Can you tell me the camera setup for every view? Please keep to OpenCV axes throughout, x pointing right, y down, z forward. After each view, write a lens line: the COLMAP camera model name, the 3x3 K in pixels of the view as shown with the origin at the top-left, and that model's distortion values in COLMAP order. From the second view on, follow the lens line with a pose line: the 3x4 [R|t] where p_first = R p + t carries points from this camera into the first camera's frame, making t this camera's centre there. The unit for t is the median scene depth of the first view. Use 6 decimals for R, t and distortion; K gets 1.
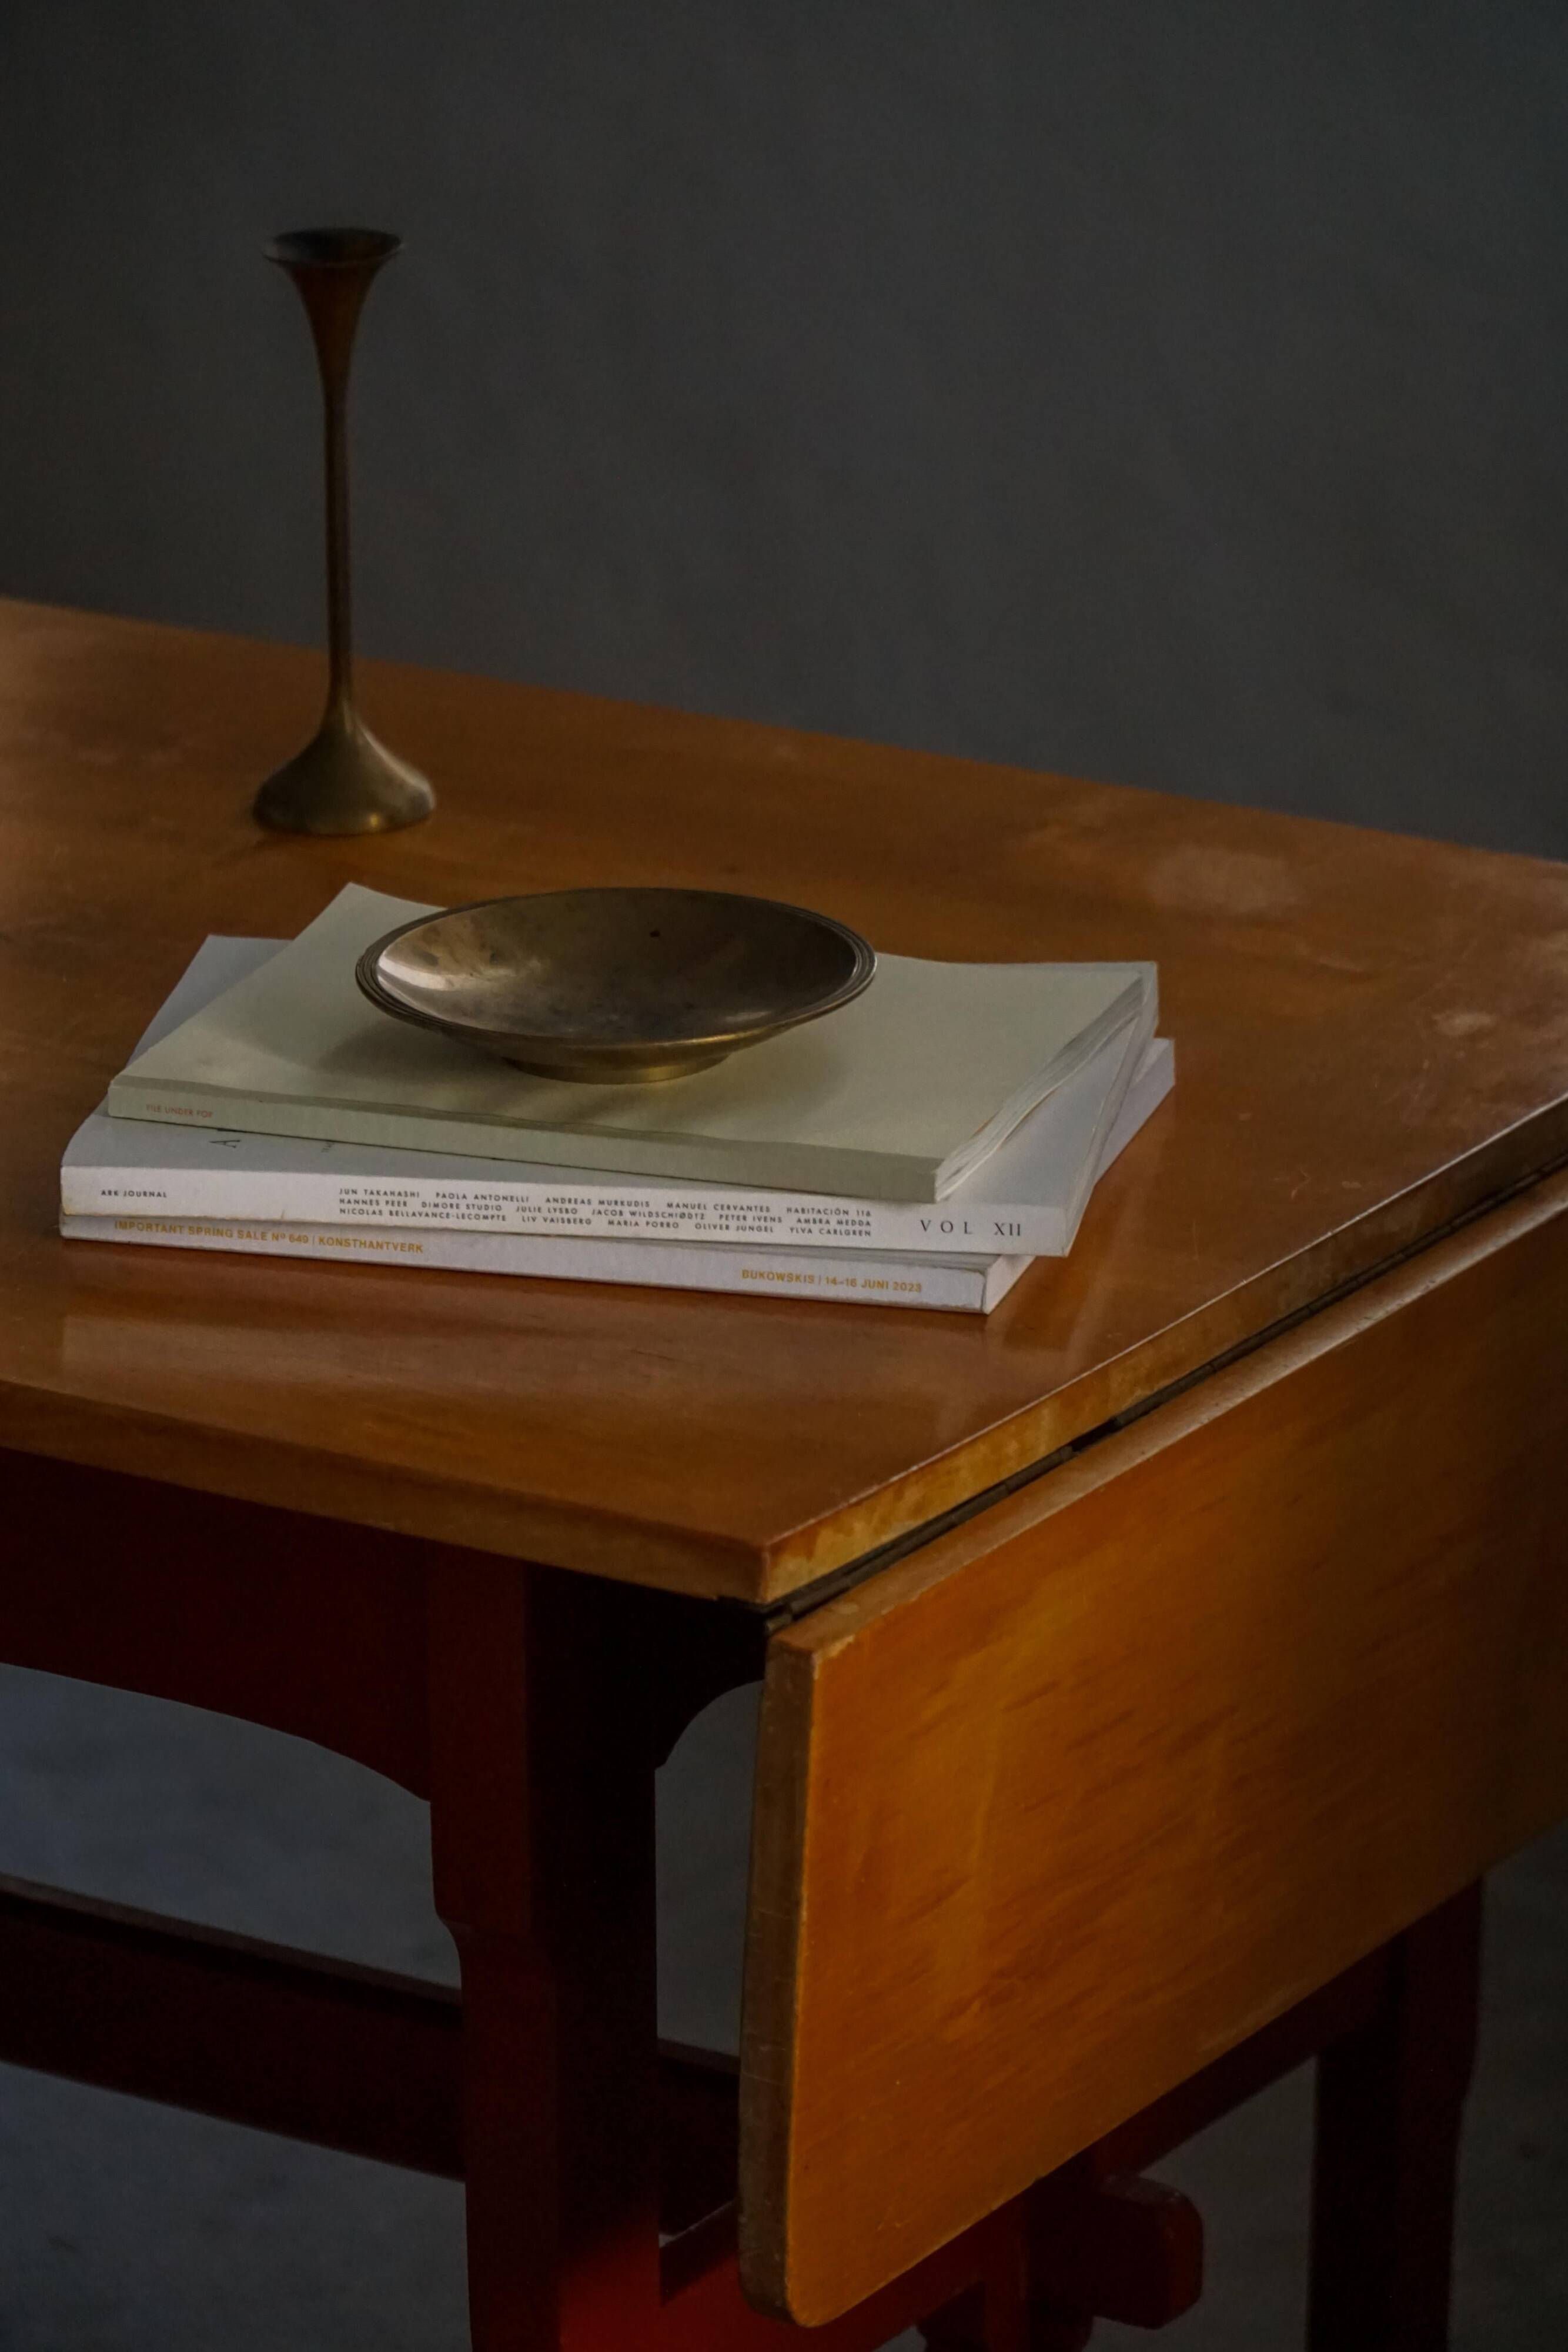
lens RADIAL K [[10470.3, 0, 787.9], [0, 10470.3, 1224.4], [0, 0, 1]] dist [-0.989440, 6.323310]
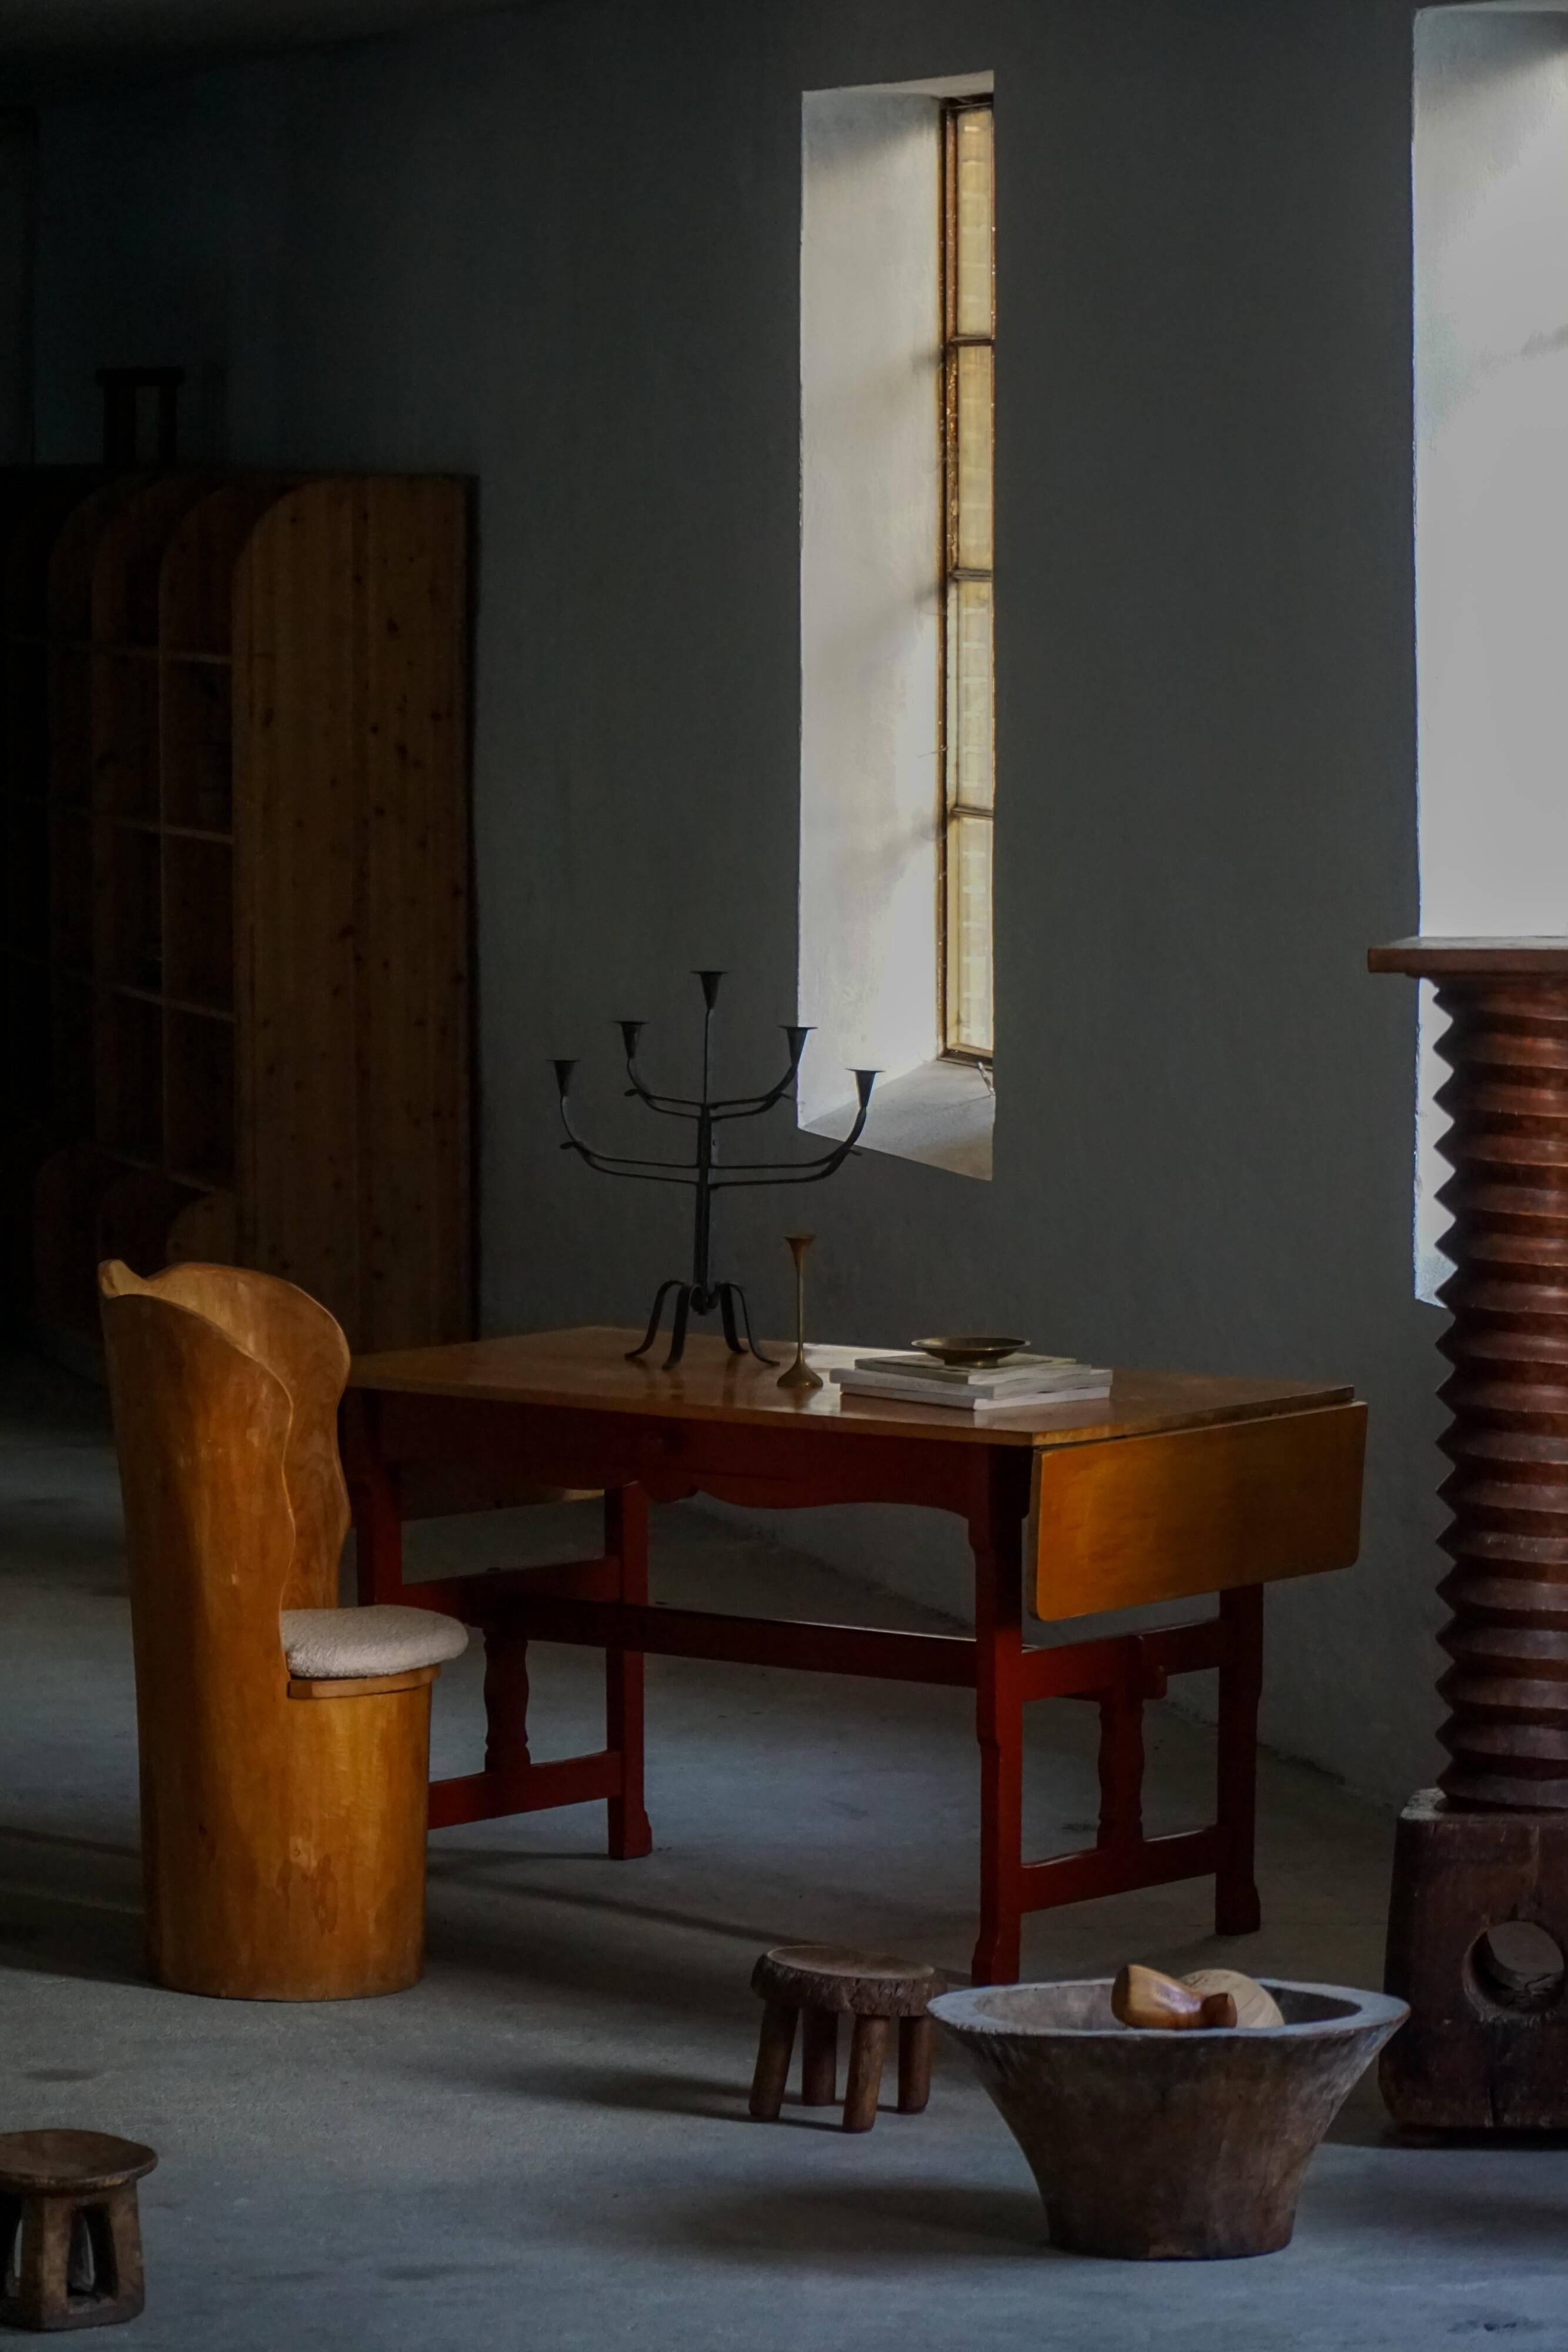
lens RADIAL K [[10041.1, 0, 784.0], [0, 10041.1, 1176.0], [0, 0, 1]] dist [-0.891024, 7.277297]
pose [[0.989036, 0.016665, -0.146732, 0.523021], [-0.052054, 0.969180, -0.240792, 0.967209], [0.138197, 0.245790, 0.959421, -3.202180]]
